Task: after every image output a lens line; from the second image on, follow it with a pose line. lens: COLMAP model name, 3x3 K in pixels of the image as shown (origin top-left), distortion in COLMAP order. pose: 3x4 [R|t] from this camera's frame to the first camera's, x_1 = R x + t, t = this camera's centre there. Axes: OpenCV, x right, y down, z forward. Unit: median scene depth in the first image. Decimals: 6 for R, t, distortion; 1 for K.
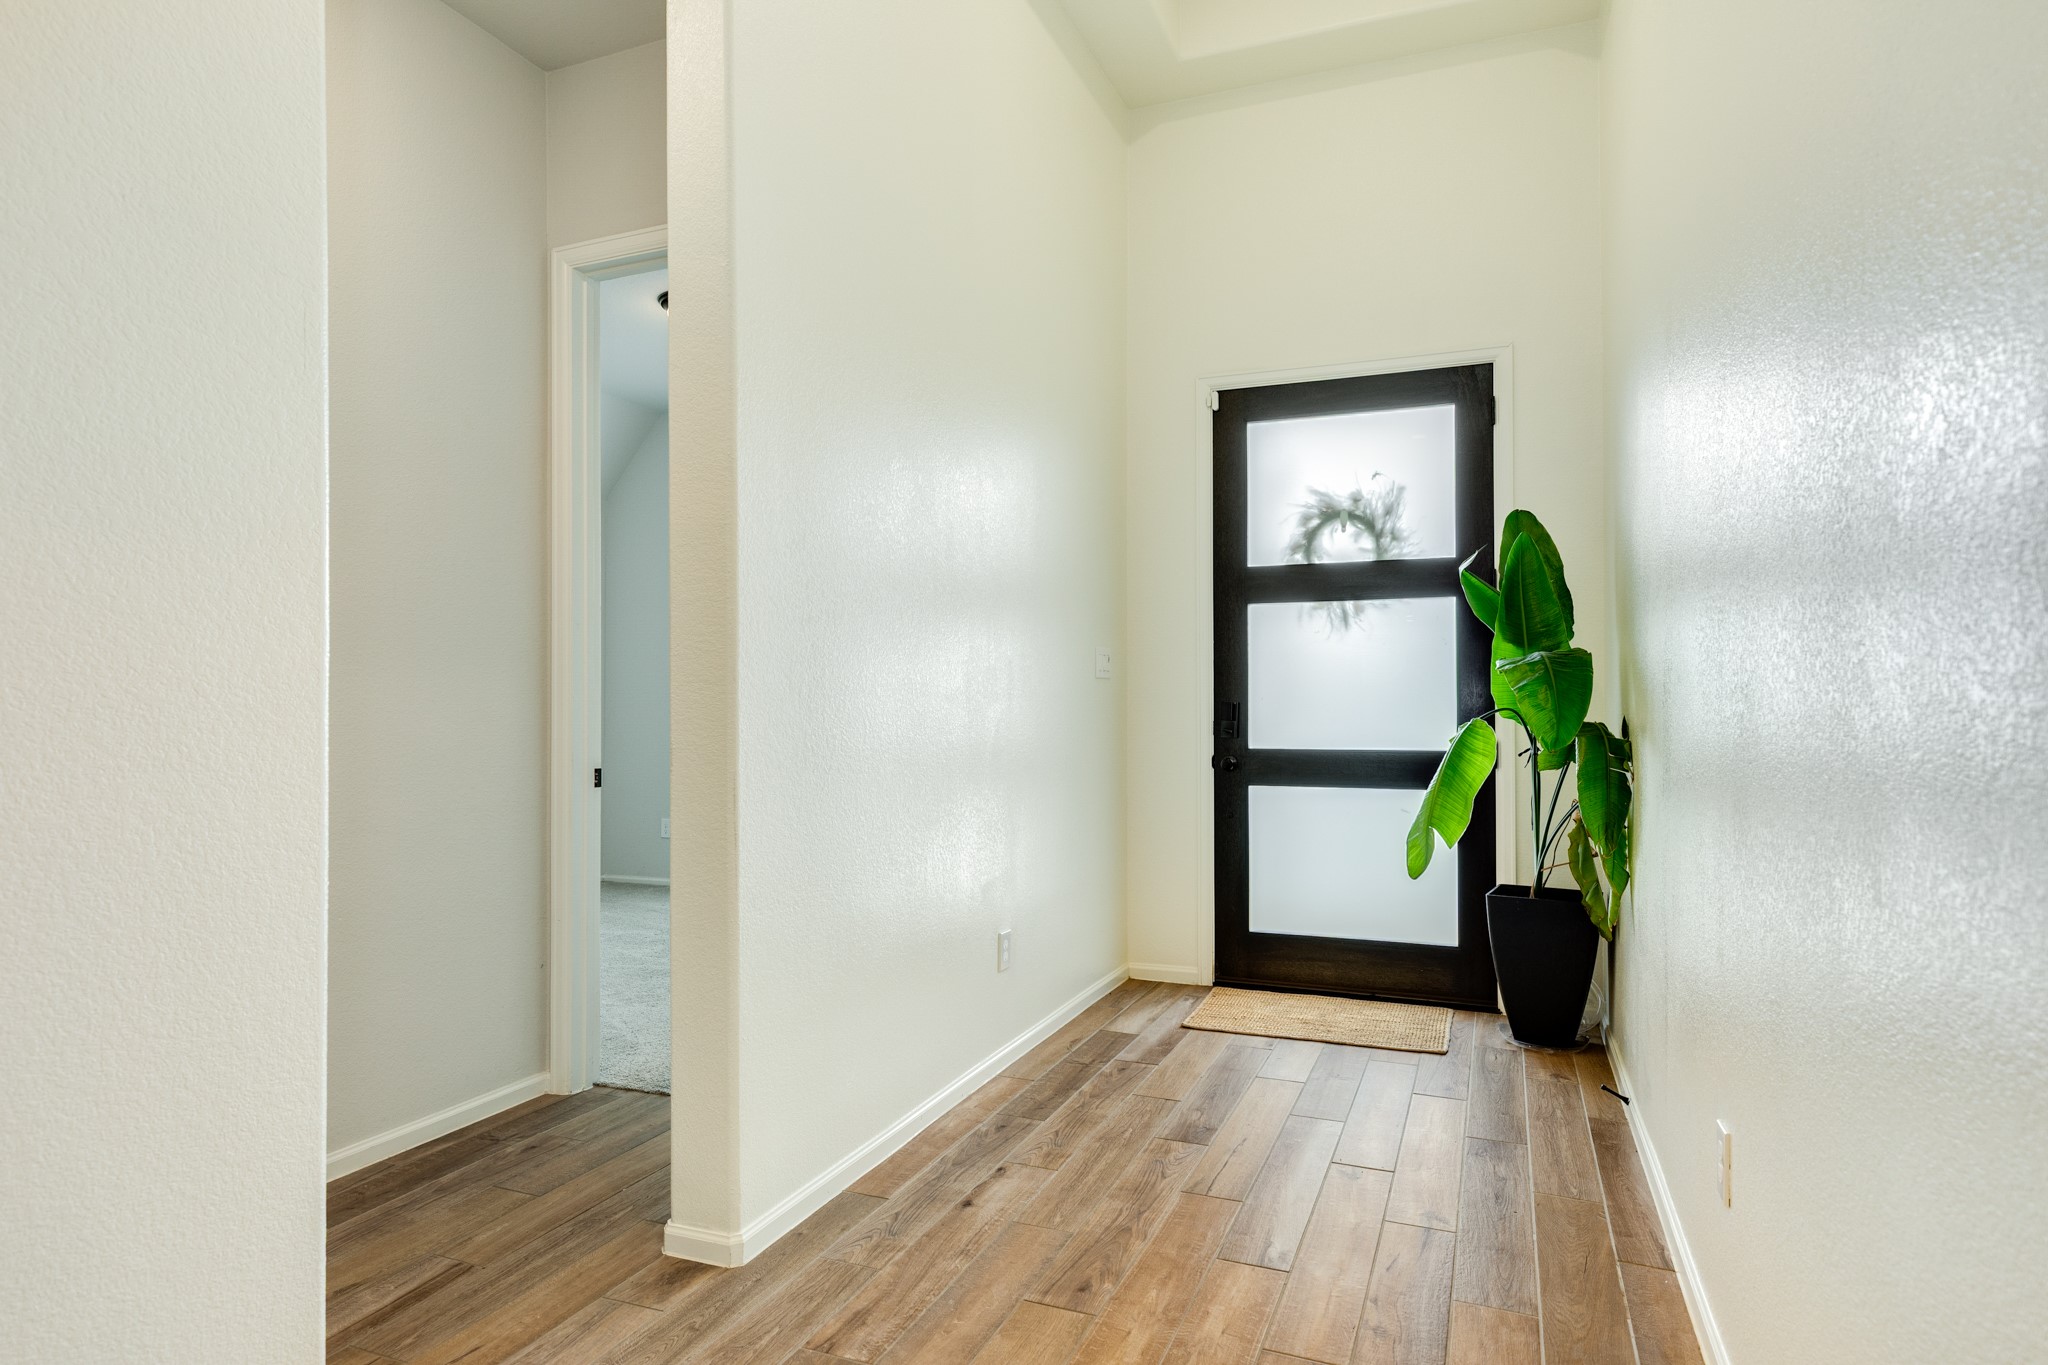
lens RADIAL K [[1115.5, 0, 1030.5], [0, 1115.5, 692.0], [0, 0, 1]] dist [0.005640, 0.000644]
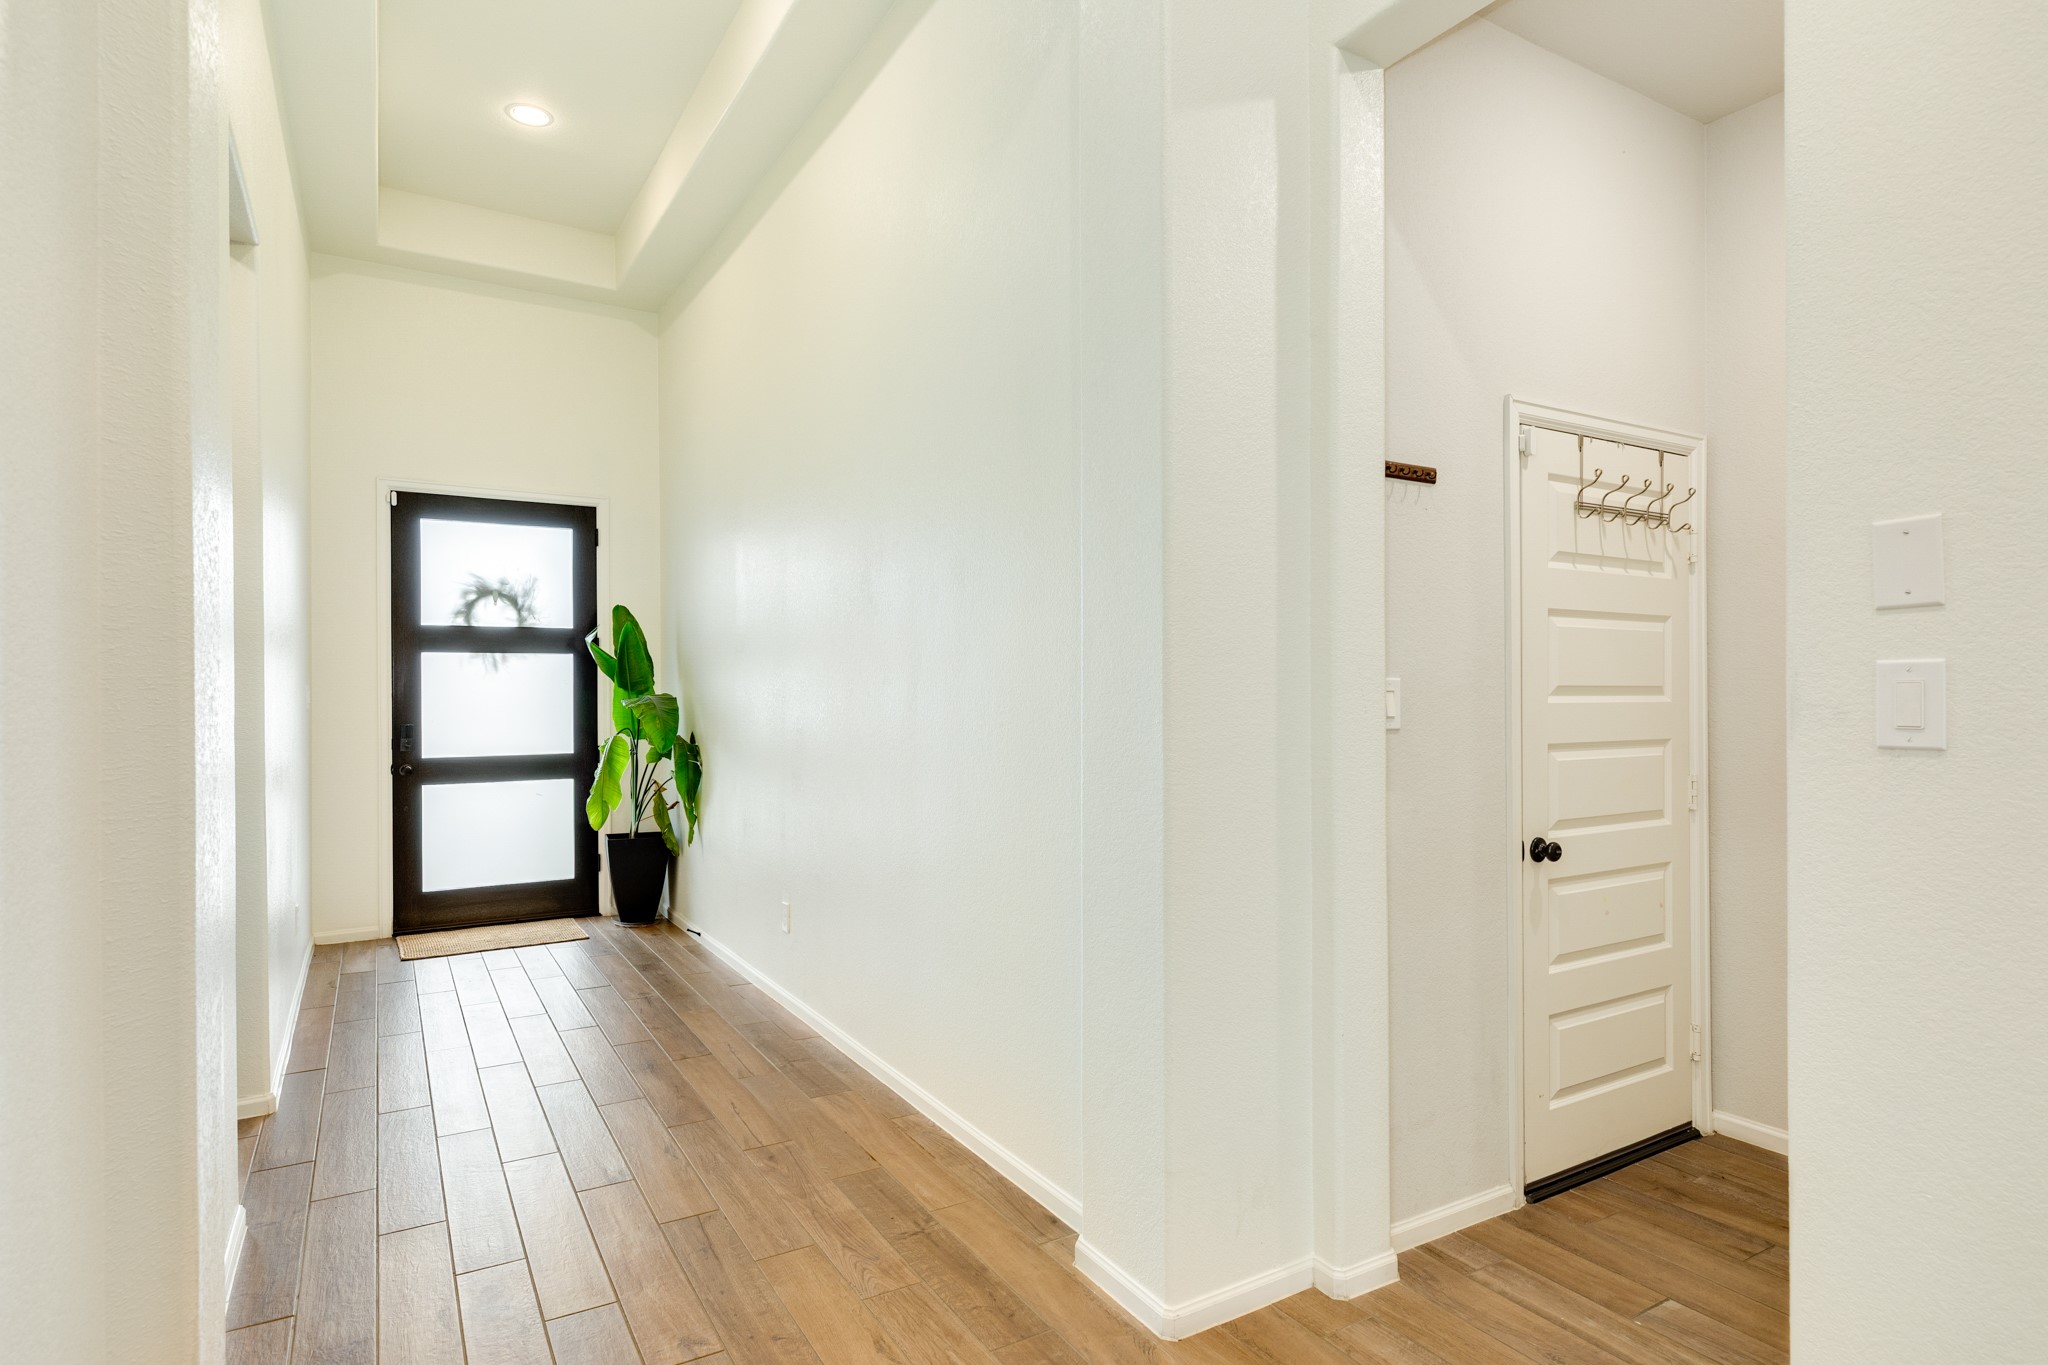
lens RADIAL K [[1115.5, 0, 1028.0], [0, 1115.5, 690.4], [0, 0, 1]] dist [0.005640, 0.000644]
pose [[0.592517, -0.002685, 0.805553, -0.473885], [-0.005411, 0.999959, 0.007312, -0.047447], [-0.805540, -0.008692, 0.592478, -0.410991]]
